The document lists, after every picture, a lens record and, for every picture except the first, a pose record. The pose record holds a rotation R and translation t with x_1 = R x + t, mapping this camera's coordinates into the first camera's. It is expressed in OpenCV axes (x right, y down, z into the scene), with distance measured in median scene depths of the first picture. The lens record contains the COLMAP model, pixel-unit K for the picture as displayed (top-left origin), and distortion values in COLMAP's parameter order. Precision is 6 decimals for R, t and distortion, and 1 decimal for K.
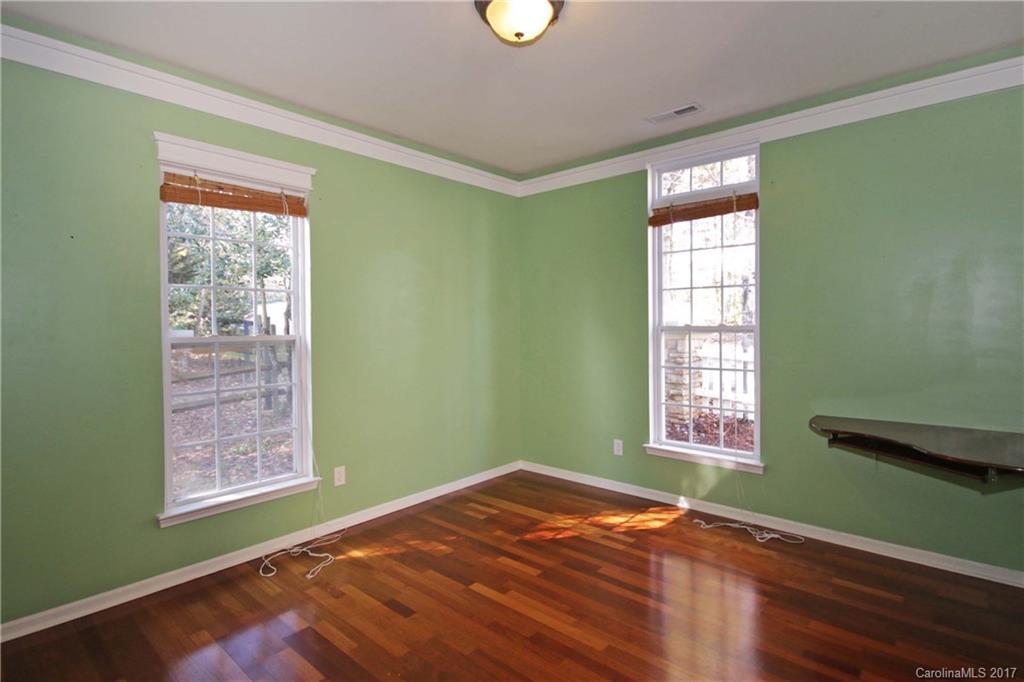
lens RADIAL K [[478.0, 0, 516.4], [0, 478.0, 322.4], [0, 0, 1]] dist [0.000772, 0.000146]
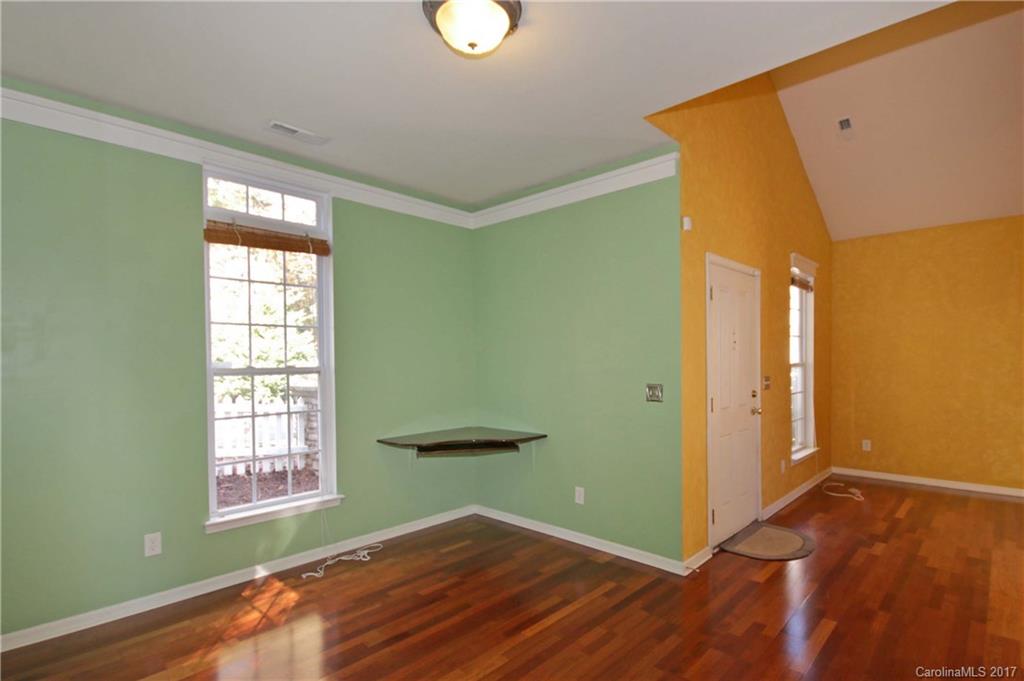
lens RADIAL K [[501.0, 0, 513.4], [0, 501.0, 357.0], [0, 0, 1]] dist [0.000875, -0.000028]
pose [[0.084887, 0.009203, 0.996348, -0.545169], [0.001084, 0.999956, -0.009329, -0.003967], [-0.996390, 0.001872, 0.084873, 0.483404]]
